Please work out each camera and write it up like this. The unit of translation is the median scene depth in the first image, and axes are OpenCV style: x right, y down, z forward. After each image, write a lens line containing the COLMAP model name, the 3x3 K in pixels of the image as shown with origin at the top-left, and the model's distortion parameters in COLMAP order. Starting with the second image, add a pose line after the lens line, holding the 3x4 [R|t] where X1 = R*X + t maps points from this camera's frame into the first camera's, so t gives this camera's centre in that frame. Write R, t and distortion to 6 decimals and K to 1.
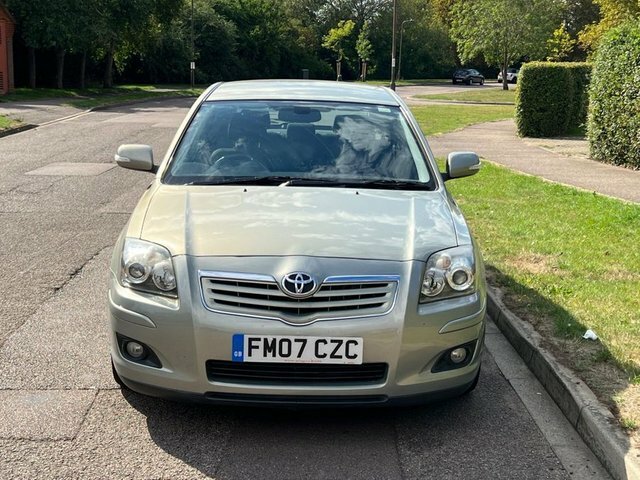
lens RADIAL K [[947.5, 0, 320.0], [0, 947.5, 240.0], [0, 0, 1]] dist [0.185814, -0.449501]
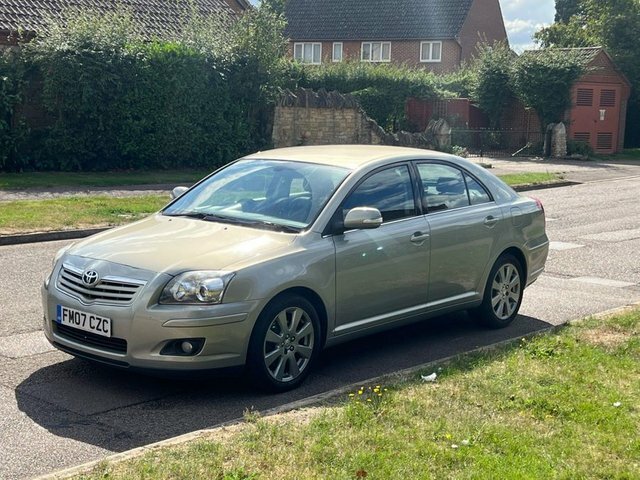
lens RADIAL K [[947.5, 0, 320.0], [0, 947.5, 240.0], [0, 0, 1]] dist [0.185814, -0.449501]
pose [[0.757401, 0.090269, -0.646680, 1.219263], [-0.129221, 0.991531, -0.012939, -0.039765], [0.640036, 0.093365, 0.762651, 0.074509]]
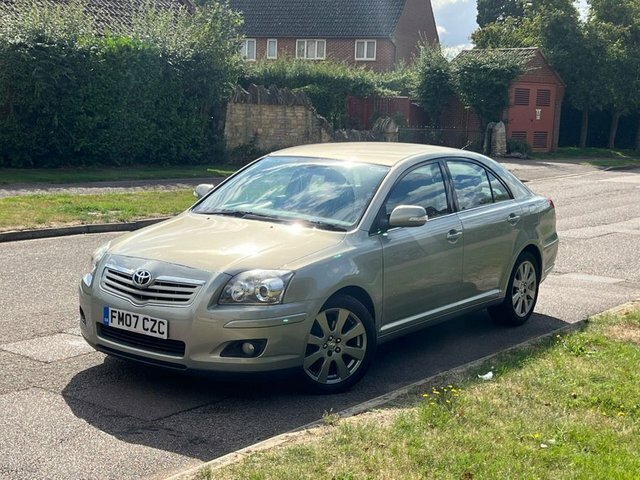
lens RADIAL K [[947.5, 0, 320.0], [0, 947.5, 240.0], [0, 0, 1]] dist [0.185814, -0.449501]
pose [[0.806718, 0.089140, -0.584174, 1.041024], [-0.124414, 0.992020, -0.020437, -0.015310], [0.577691, 0.089167, 0.811371, -0.031702]]
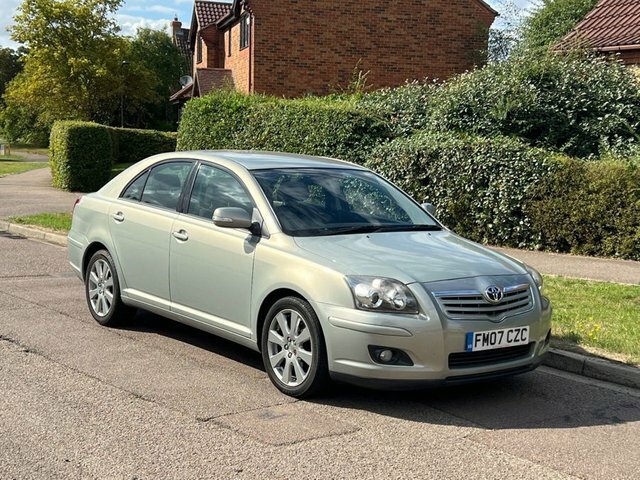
lens RADIAL K [[947.5, 0, 320.0], [0, 947.5, 240.0], [0, 0, 1]] dist [0.185814, -0.449501]
pose [[0.806378, -0.056390, 0.588706, -1.104312], [0.088197, 0.995779, -0.025425, -0.023742], [-0.584788, 0.072424, 0.807947, -0.045213]]
